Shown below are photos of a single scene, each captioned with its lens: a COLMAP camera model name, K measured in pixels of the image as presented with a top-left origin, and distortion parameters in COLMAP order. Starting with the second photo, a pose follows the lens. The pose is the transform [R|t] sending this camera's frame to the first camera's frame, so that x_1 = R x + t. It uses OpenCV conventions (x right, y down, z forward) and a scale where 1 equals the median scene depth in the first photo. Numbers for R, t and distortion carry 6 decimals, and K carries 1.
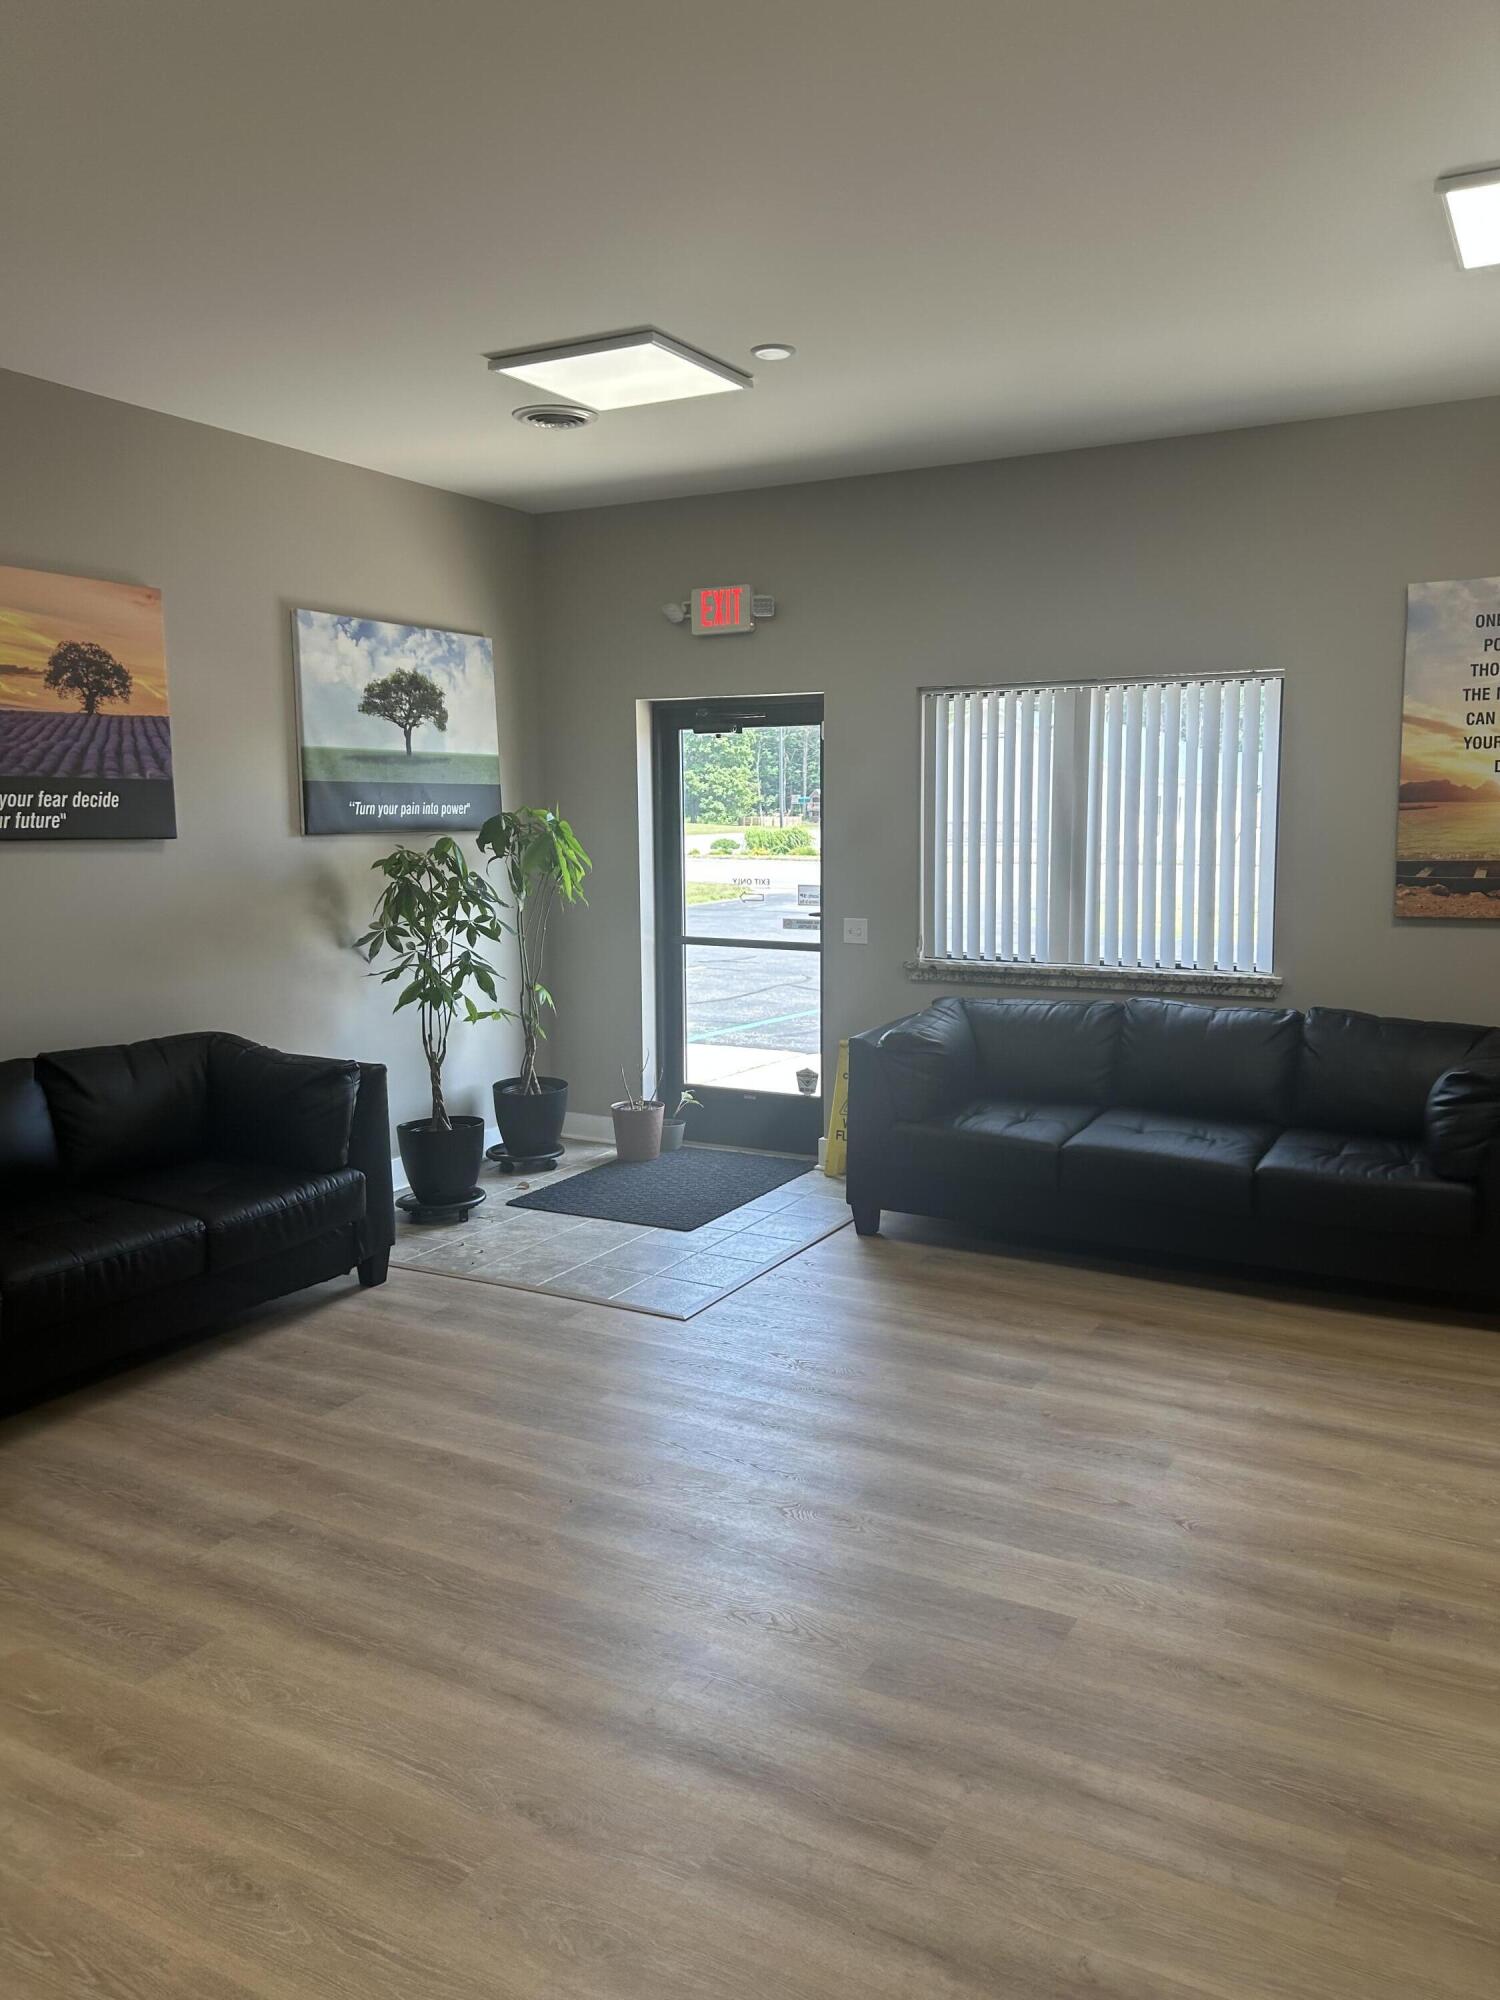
lens RADIAL K [[1503.8, 0, 751.5], [0, 1503.8, 998.6], [0, 0, 1]] dist [0.009640, -0.001533]
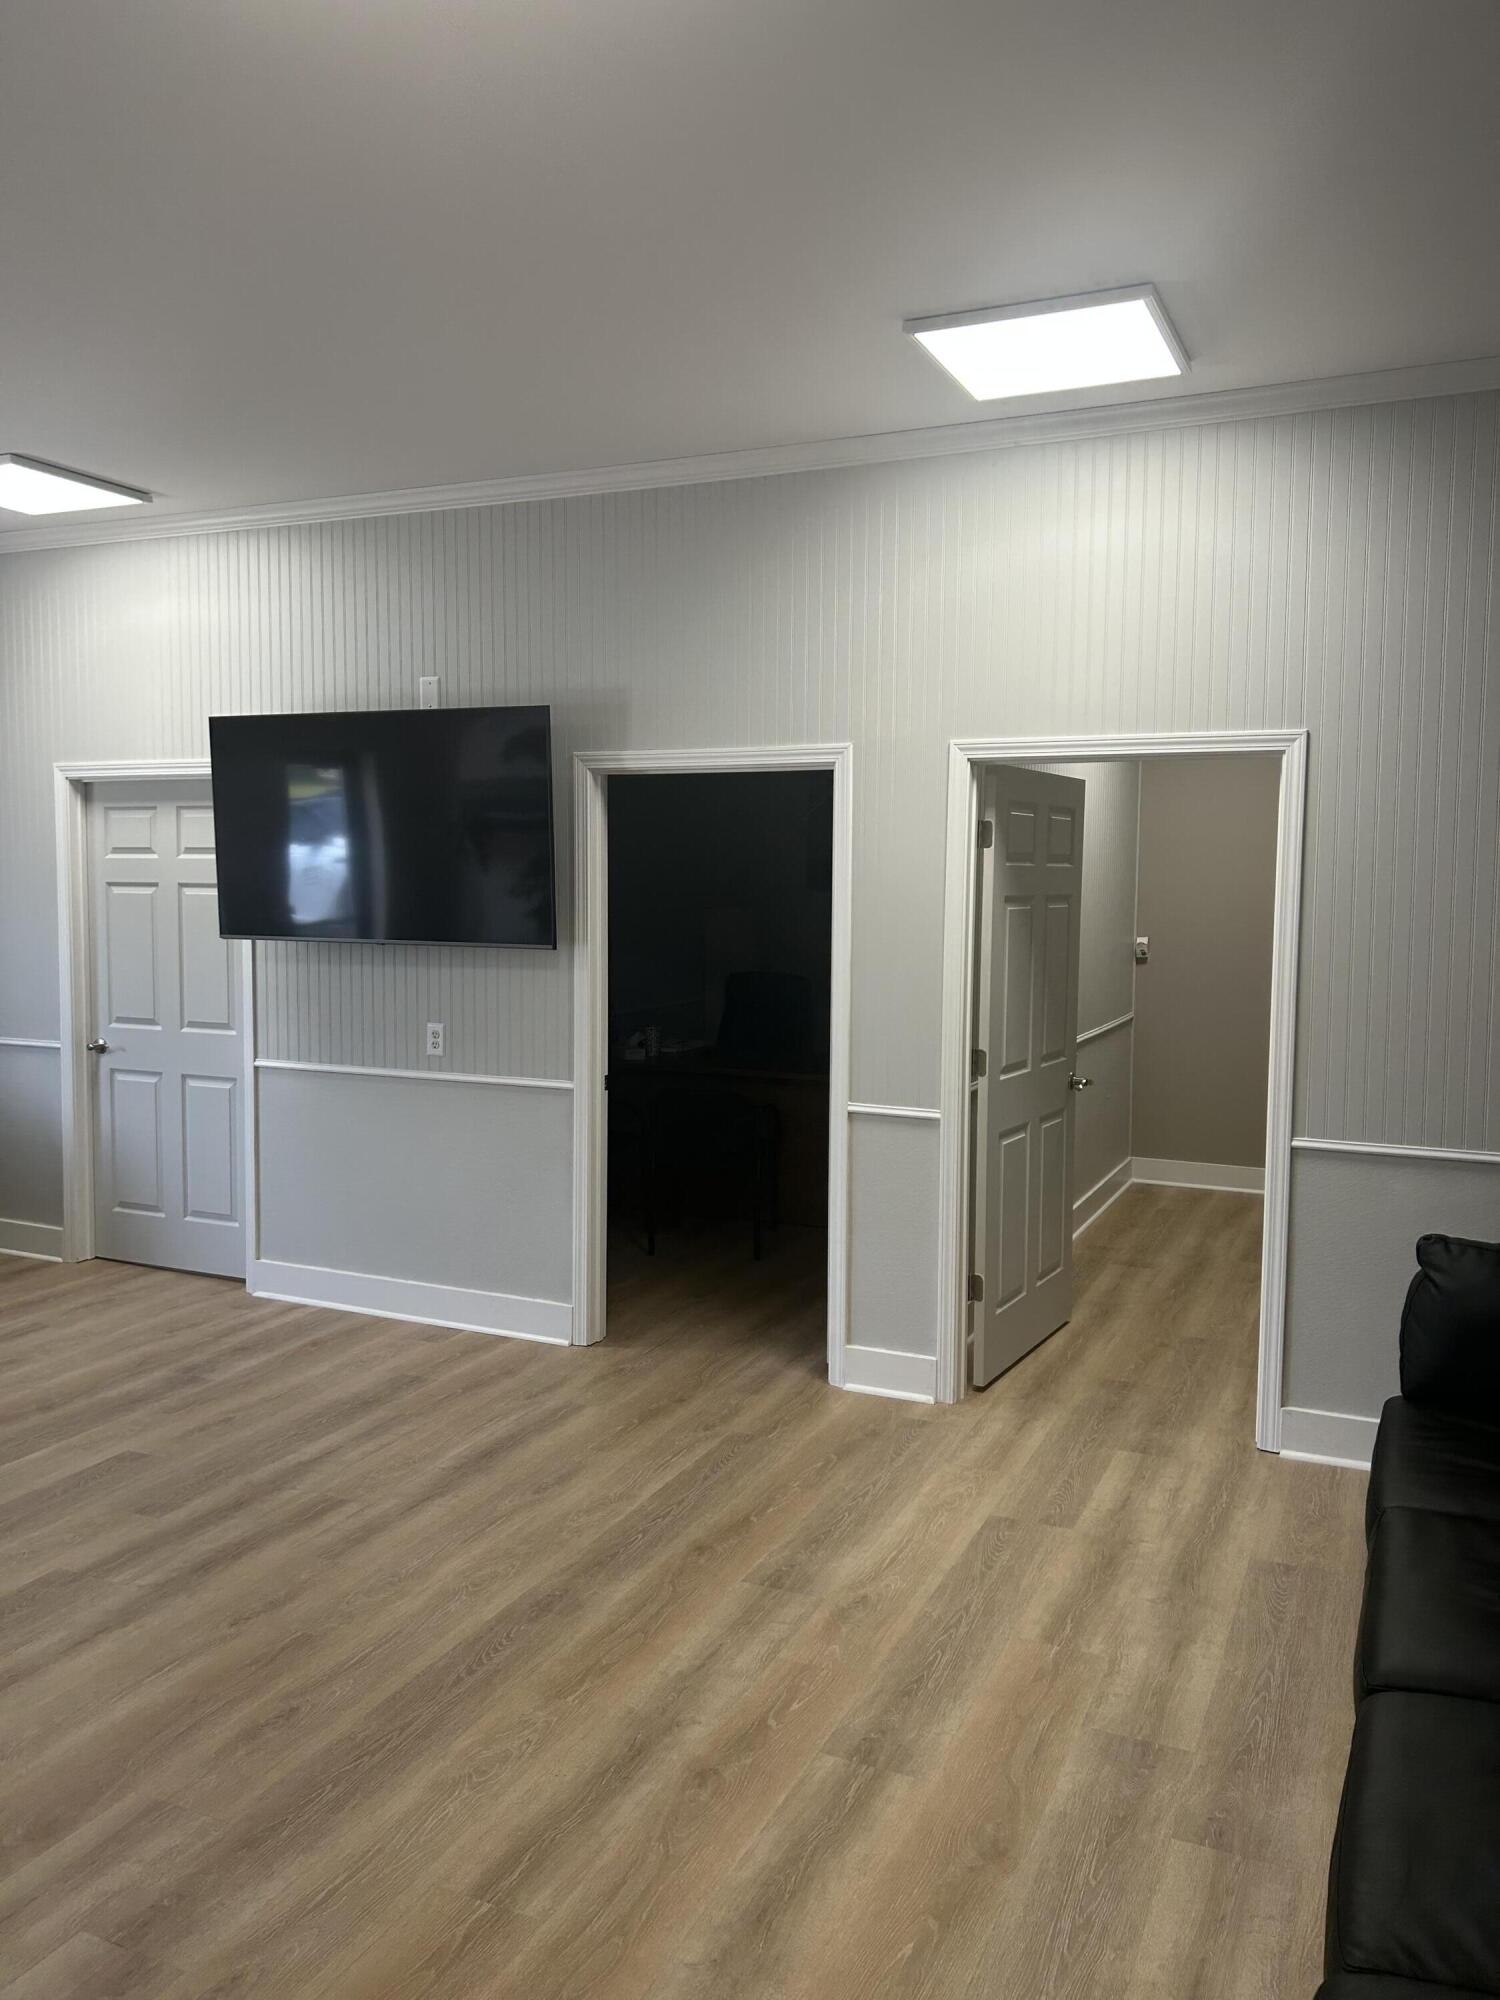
lens RADIAL K [[1503.8, 0, 751.3], [0, 1503.8, 998.0], [0, 0, 1]] dist [0.009640, -0.001533]
pose [[-0.064795, -0.079670, 0.994713, -1.433841], [0.122508, 0.988633, 0.087163, -0.066354], [-0.990350, 0.127508, -0.054299, 0.544440]]
